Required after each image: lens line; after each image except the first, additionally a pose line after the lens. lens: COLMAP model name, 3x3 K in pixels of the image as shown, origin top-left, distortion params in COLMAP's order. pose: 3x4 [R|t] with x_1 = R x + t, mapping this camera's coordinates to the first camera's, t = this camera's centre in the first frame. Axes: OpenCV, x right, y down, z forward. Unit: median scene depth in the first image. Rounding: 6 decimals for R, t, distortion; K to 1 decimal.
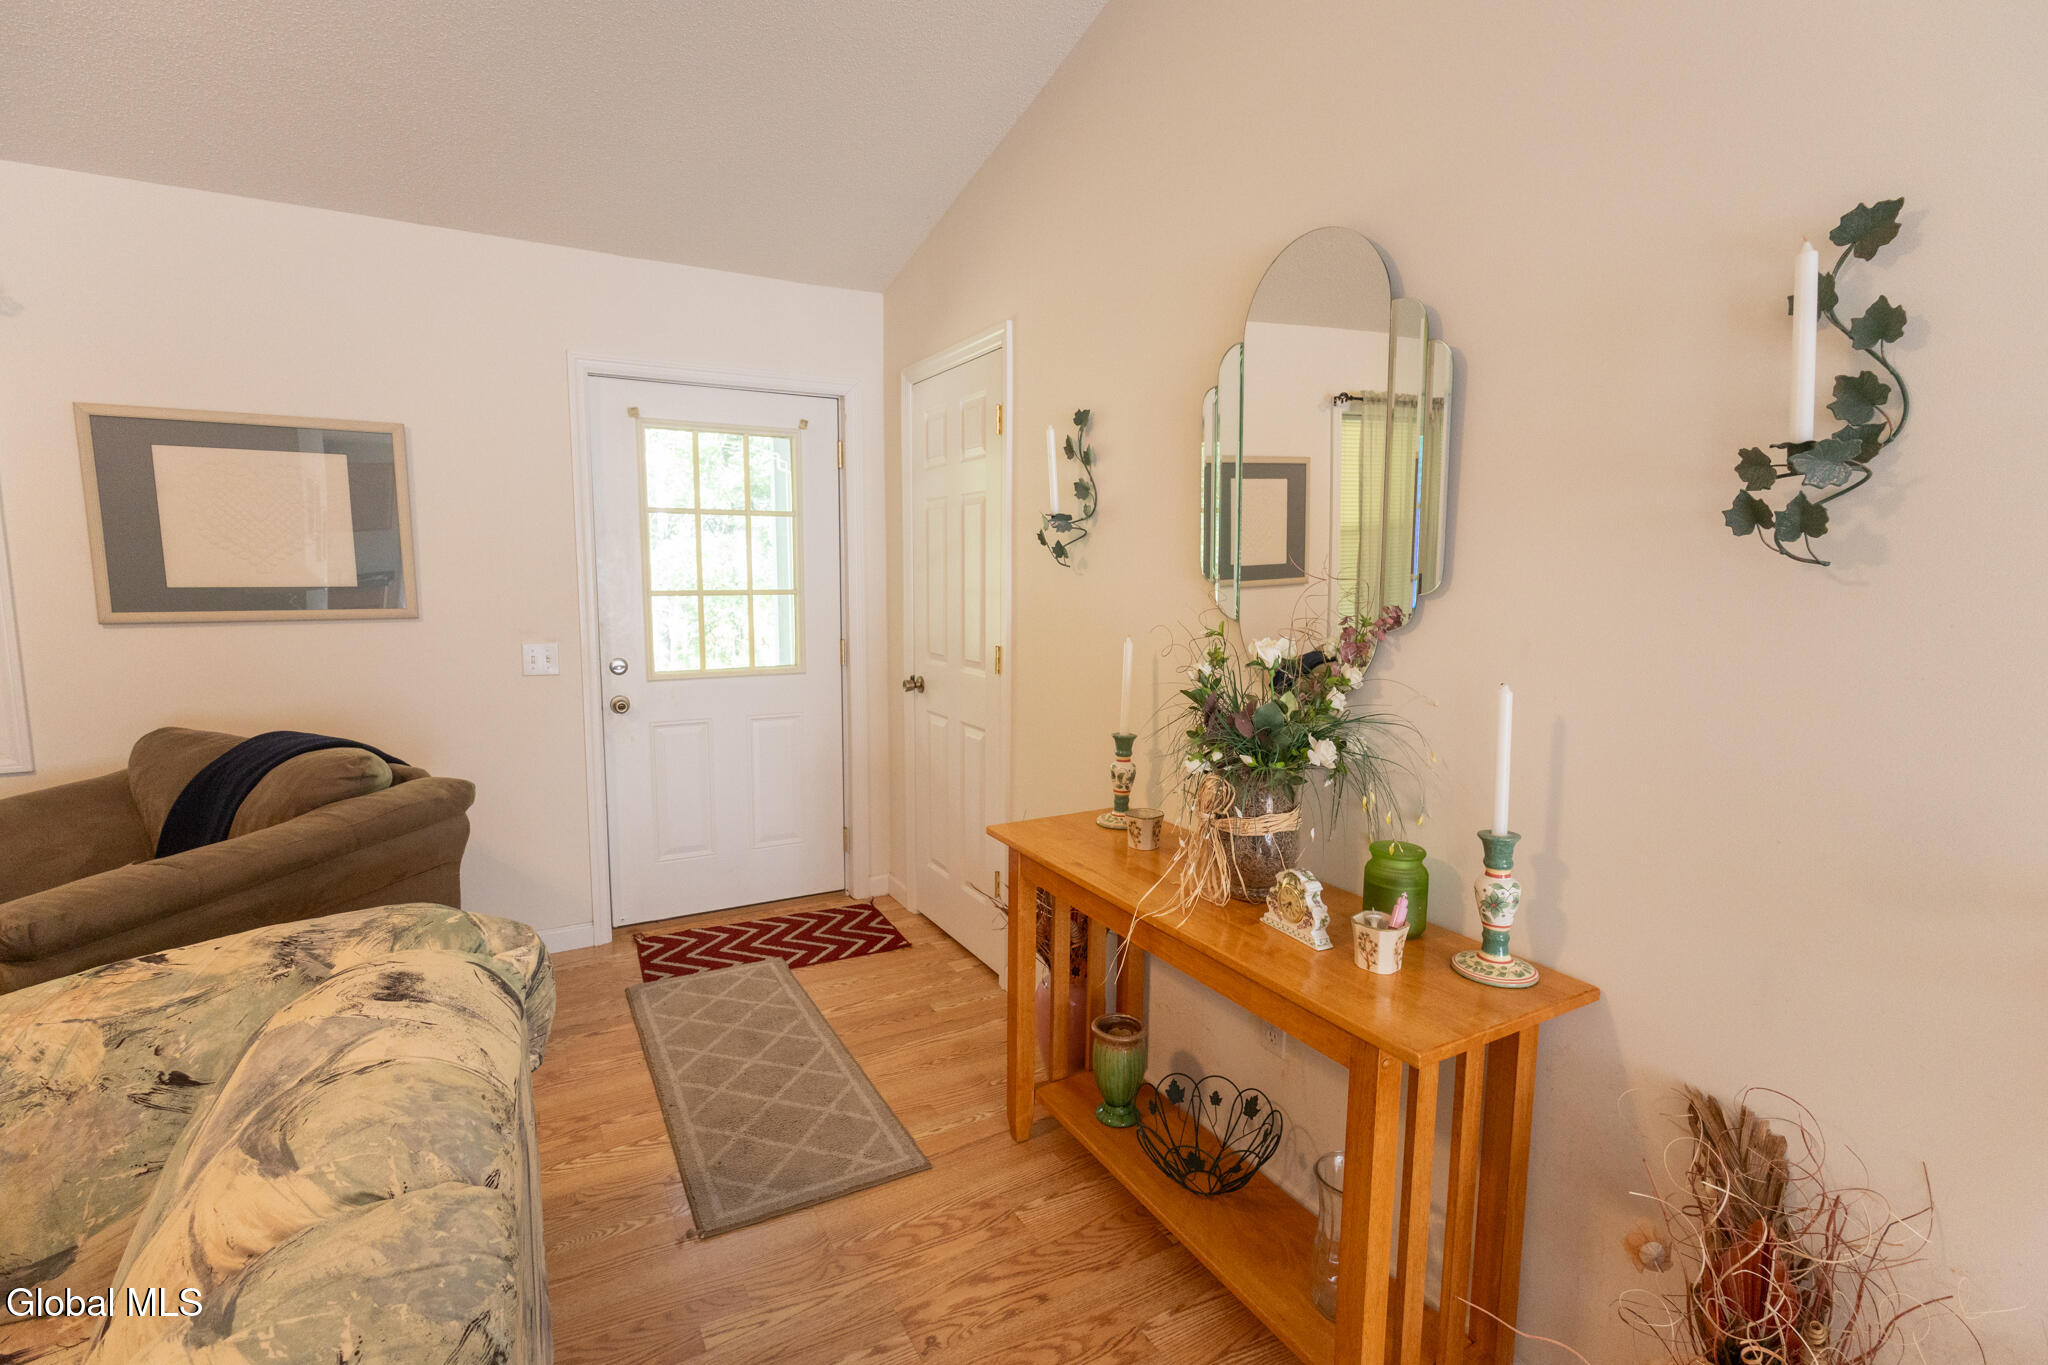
lens RADIAL K [[939.2, 0, 1018.3], [0, 939.2, 682.6], [0, 0, 1]] dist [0.002269, -0.001111]
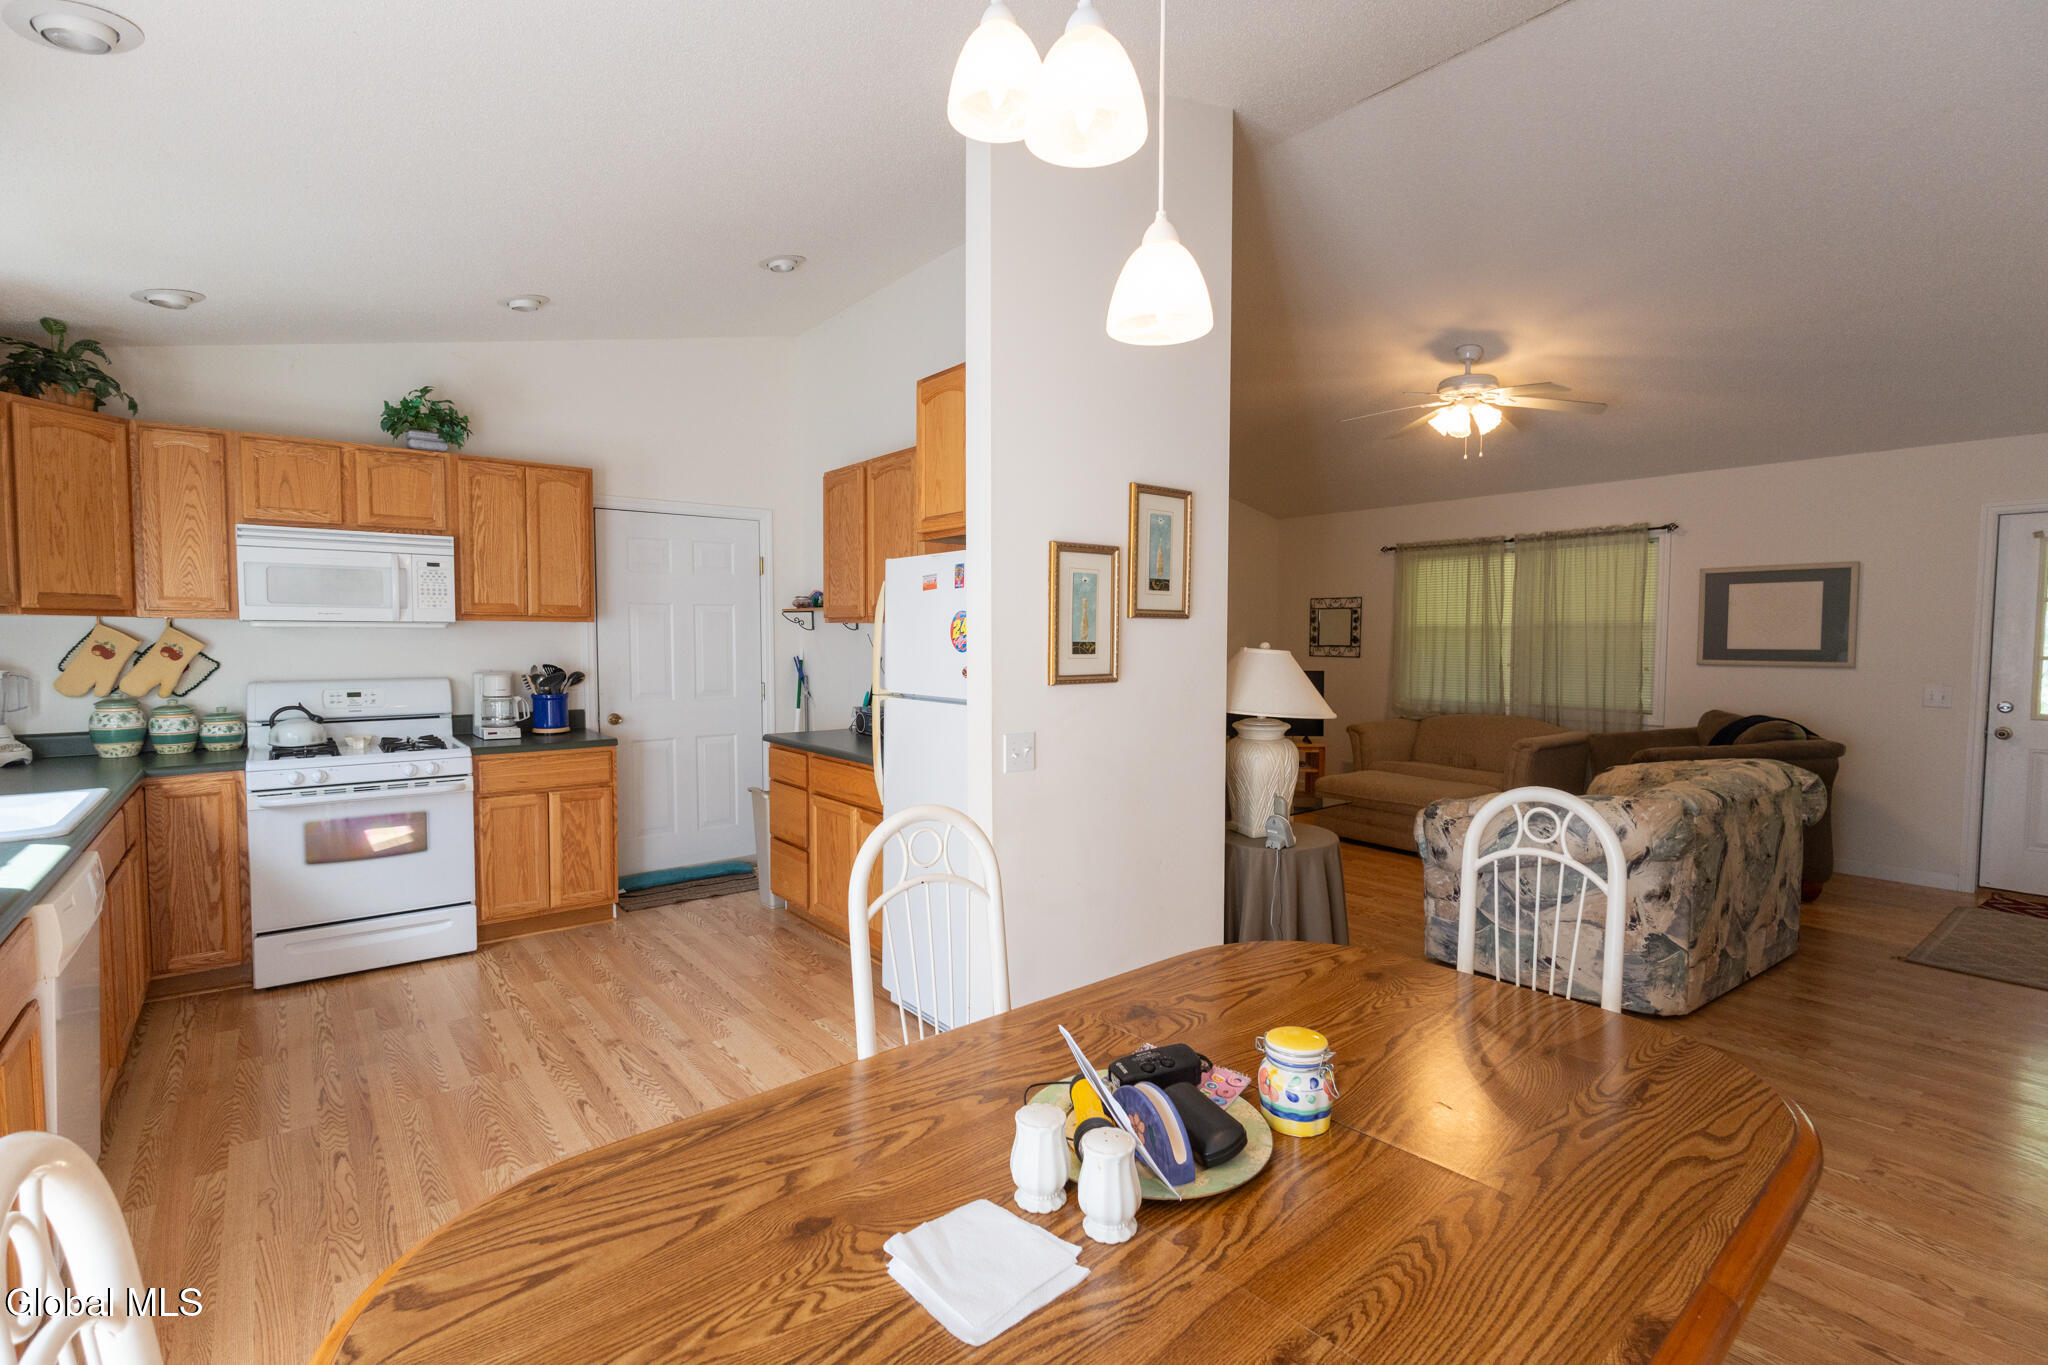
lens RADIAL K [[952.1, 0, 1019.8], [0, 952.1, 683.6], [0, 0, 1]] dist [0.001709, 0.000766]
pose [[0.161649, 0.044407, -0.985849, 1.919862], [-0.121157, 0.992323, 0.024833, 0.232934], [0.979383, 0.115428, 0.165788, -1.823330]]
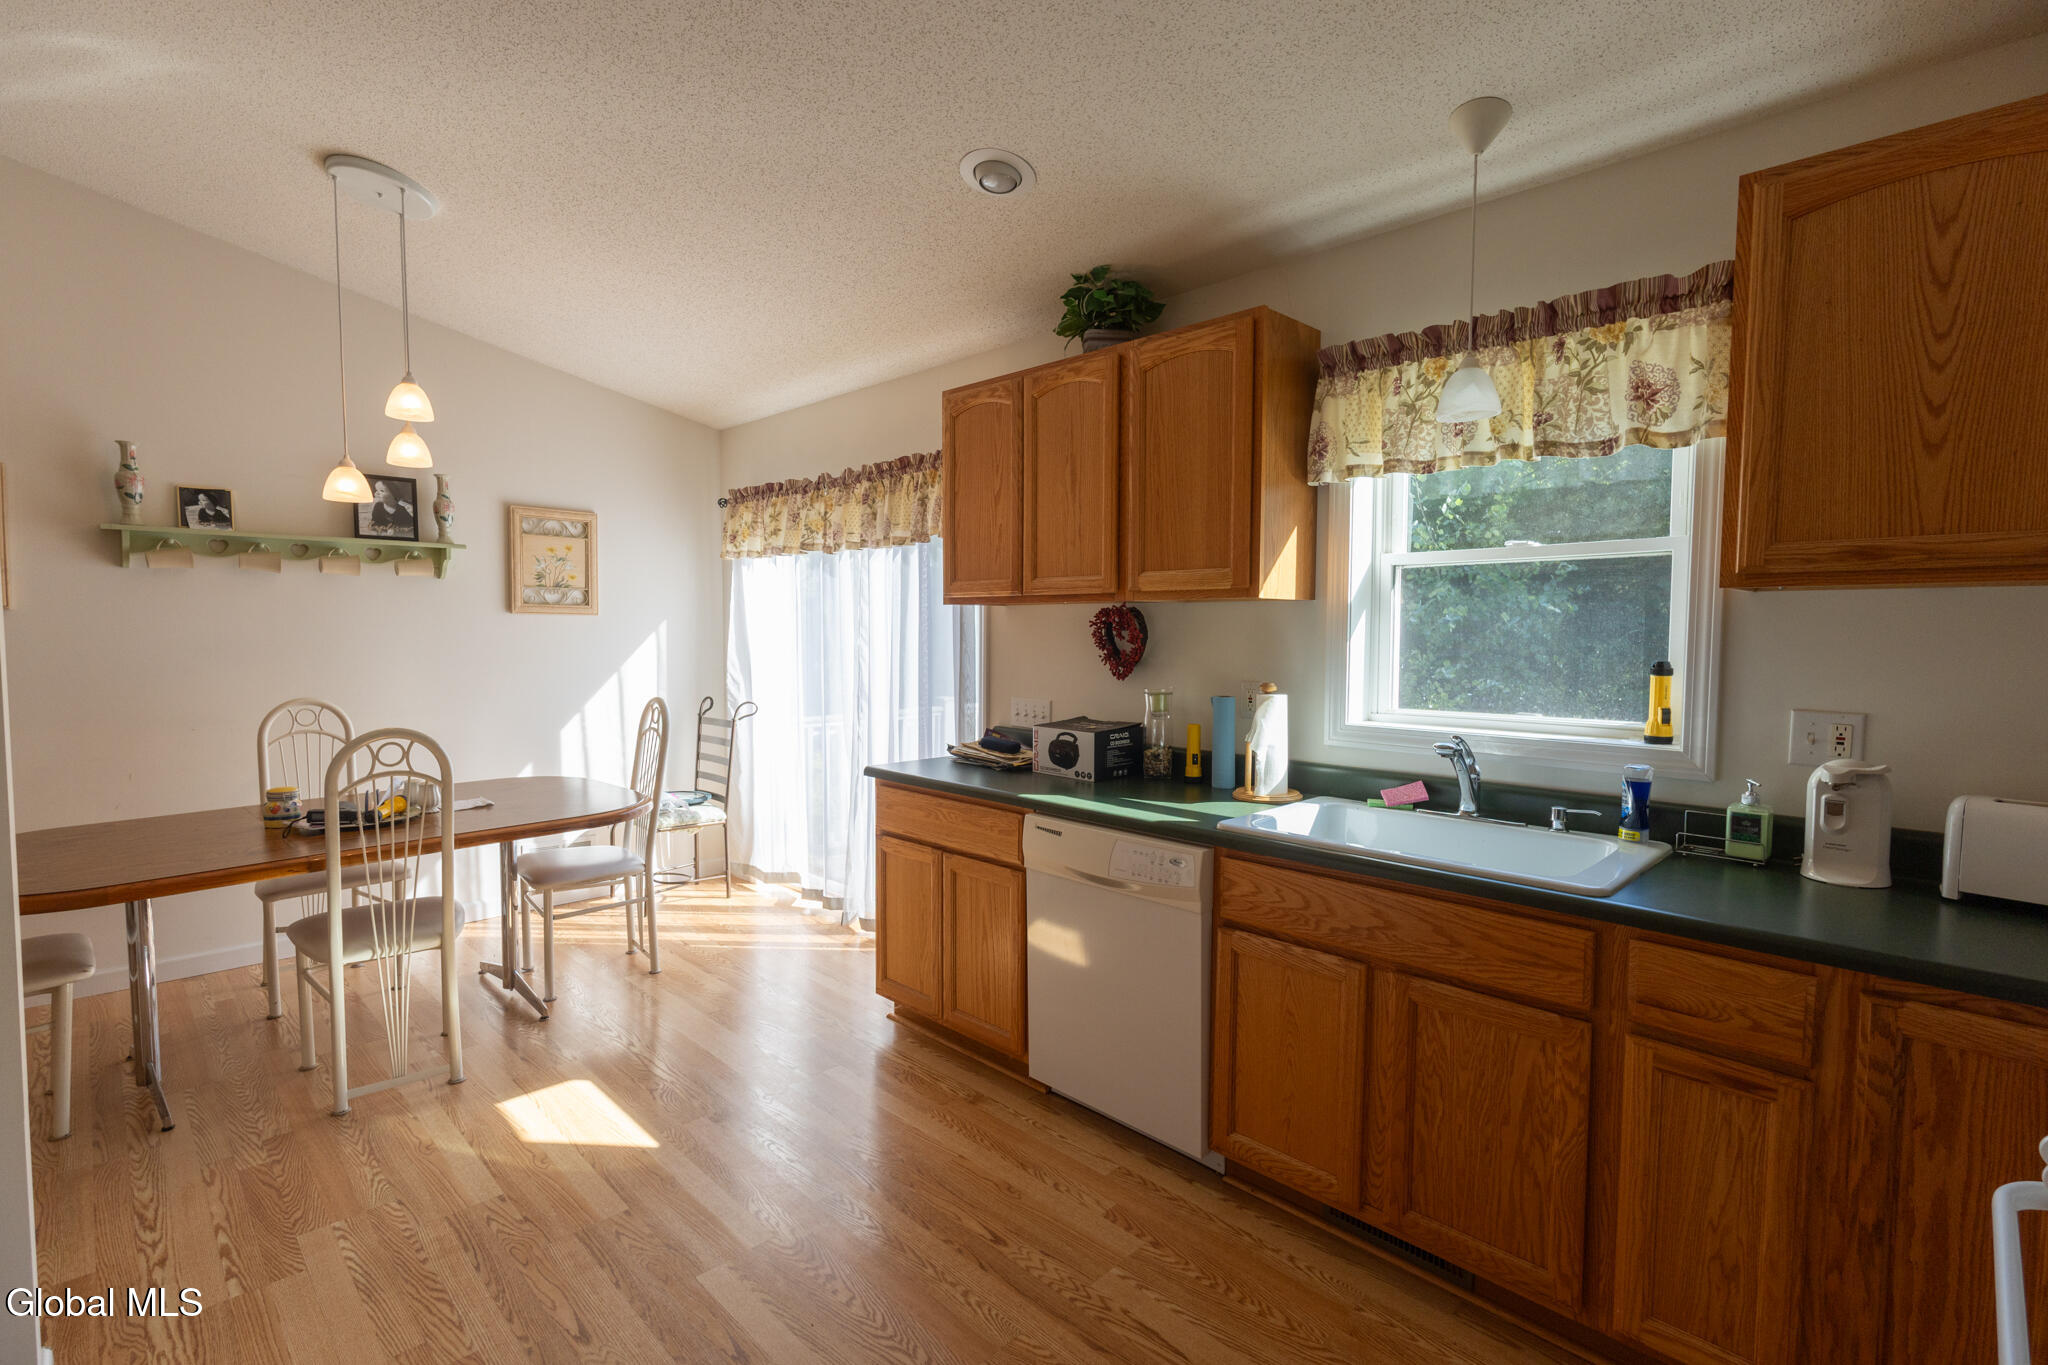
lens RADIAL K [[952.1, 0, 1019.8], [0, 952.1, 683.6], [0, 0, 1]] dist [0.001709, 0.000766]
pose [[-0.270888, -0.065307, 0.960393, -1.461706], [0.113290, 0.988599, 0.099180, 0.295886], [-0.955921, 0.135670, -0.260401, -2.444793]]
